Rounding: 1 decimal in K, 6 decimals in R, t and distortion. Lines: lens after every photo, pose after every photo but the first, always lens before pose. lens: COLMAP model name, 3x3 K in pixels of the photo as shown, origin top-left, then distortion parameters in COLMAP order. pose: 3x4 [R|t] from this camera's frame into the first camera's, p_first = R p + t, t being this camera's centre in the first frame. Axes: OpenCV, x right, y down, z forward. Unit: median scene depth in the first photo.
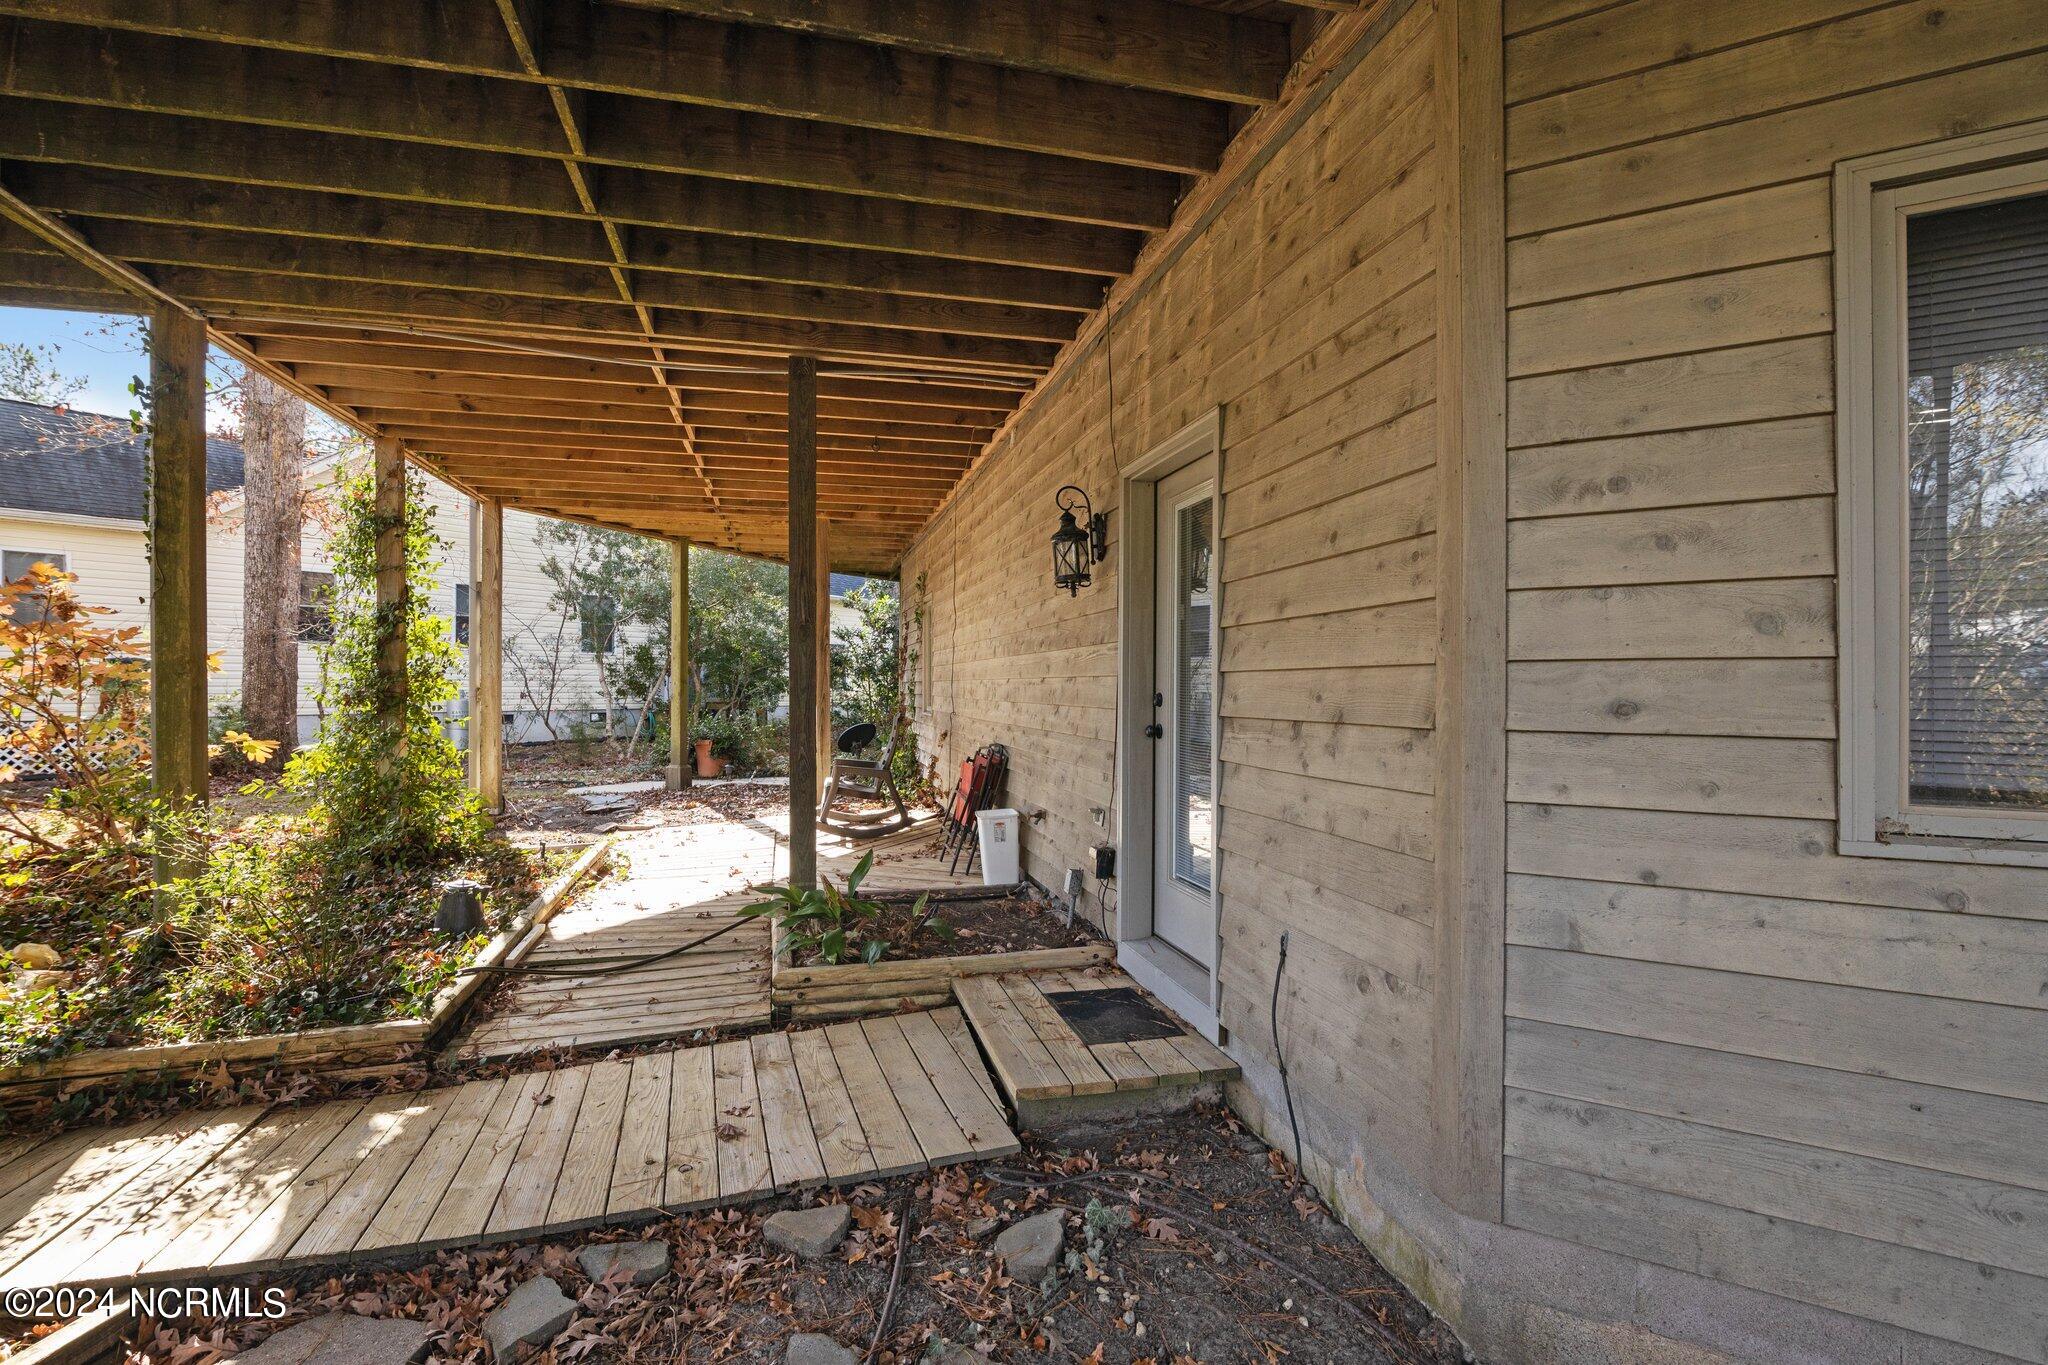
lens RADIAL K [[977.6, 0, 1022.4], [0, 977.6, 632.2], [0, 0, 1]] dist [0.000110, 0.000517]
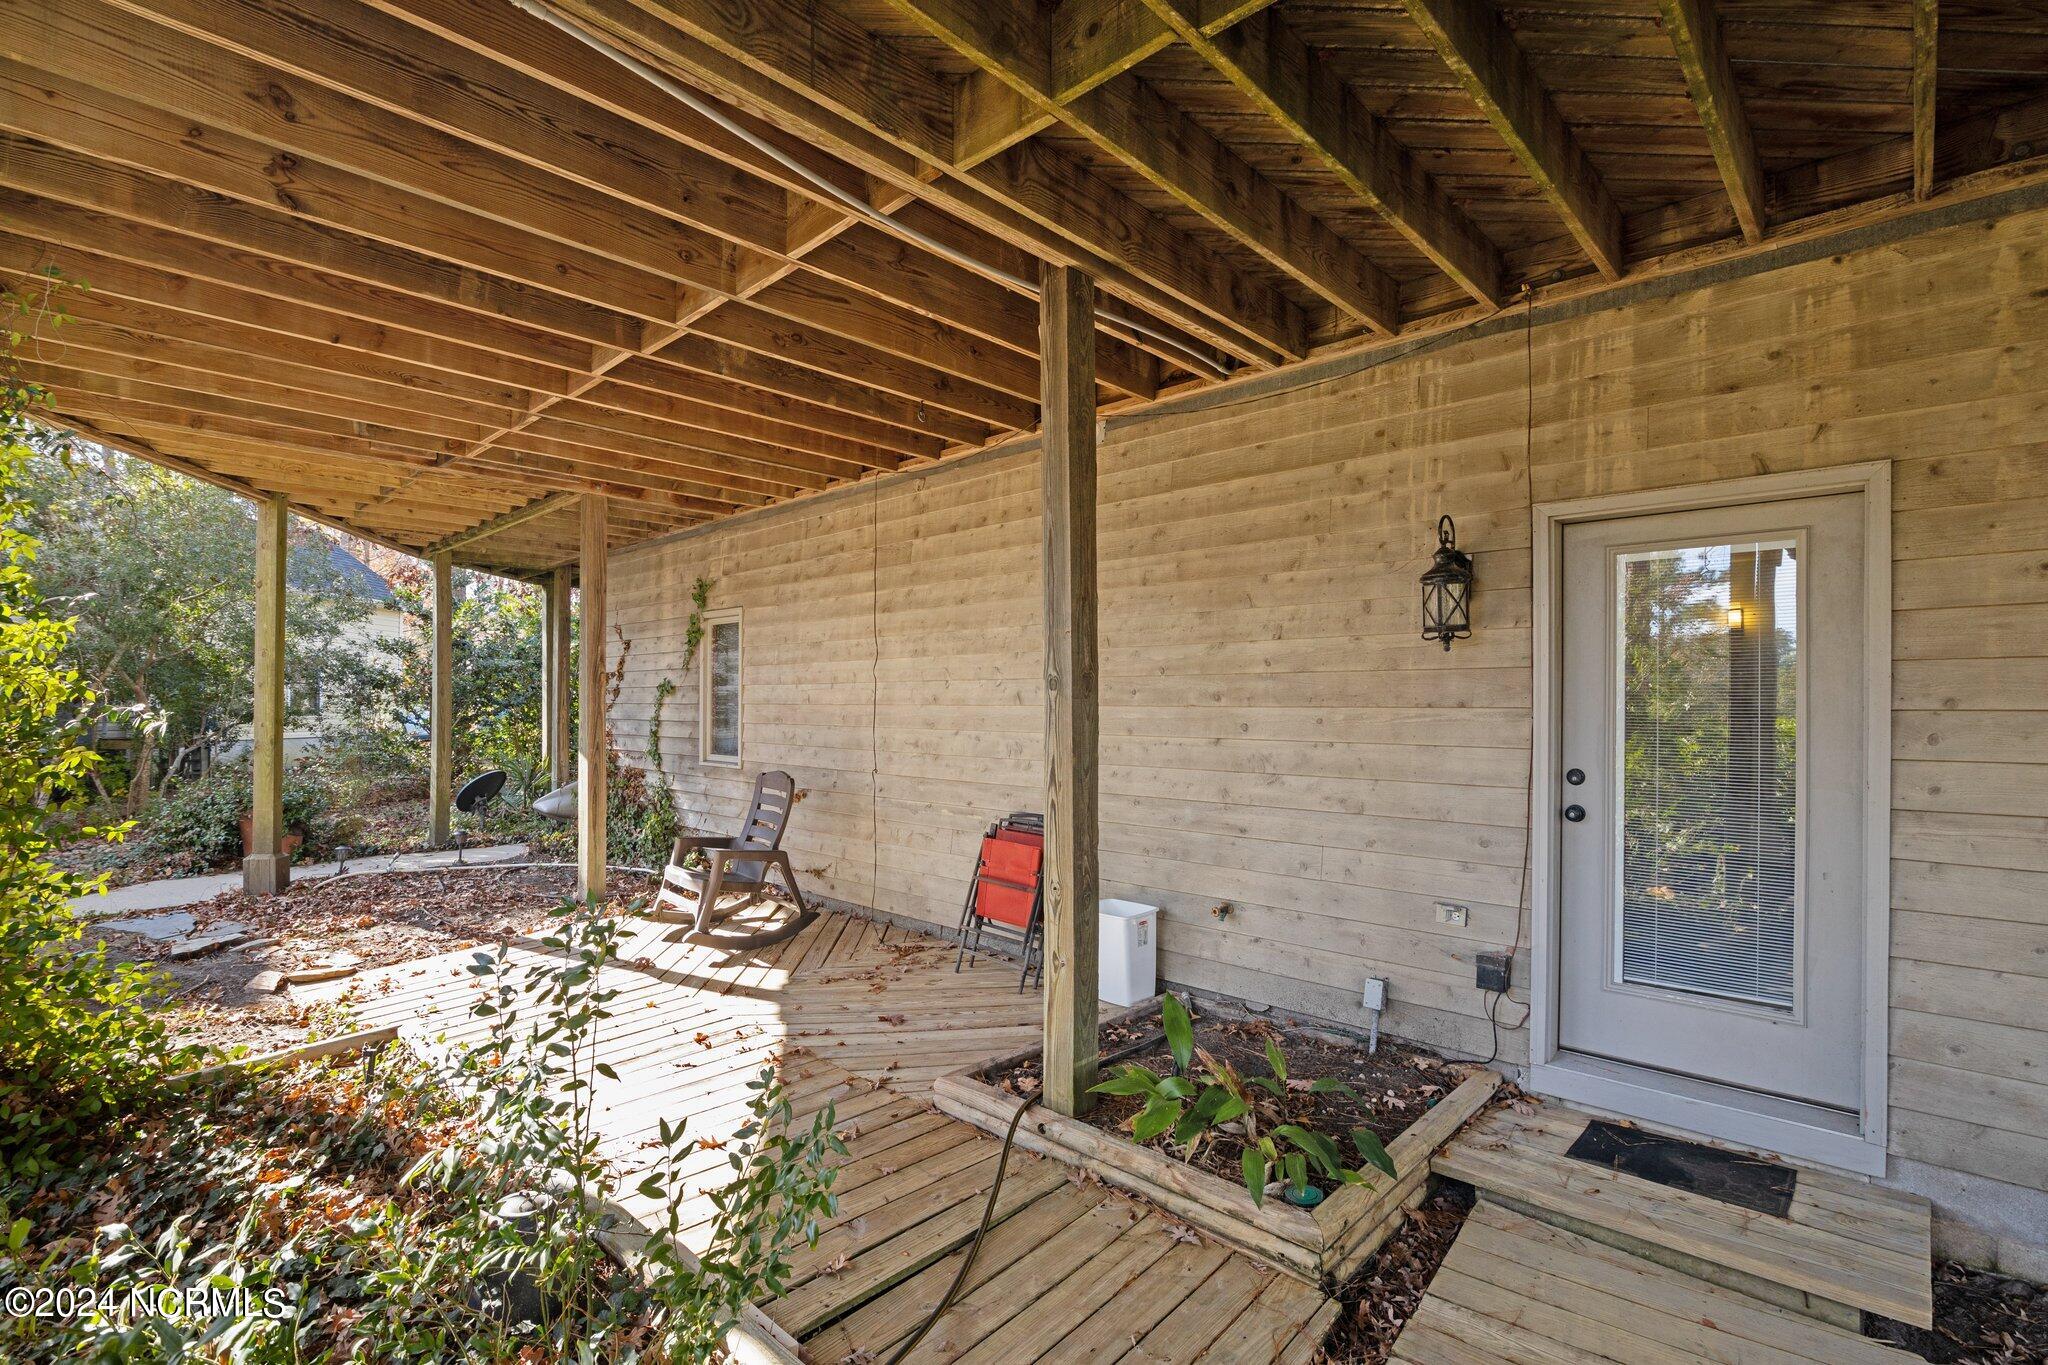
lens RADIAL K [[971.2, 0, 1022.0], [0, 971.2, 648.7], [0, 0, 1]] dist [-0.000225, -0.000110]
pose [[0.817815, 0.021543, 0.575078, -0.790769], [-0.025485, 0.999674, -0.001207, -0.031411], [-0.574917, -0.013669, 0.818098, 0.601588]]
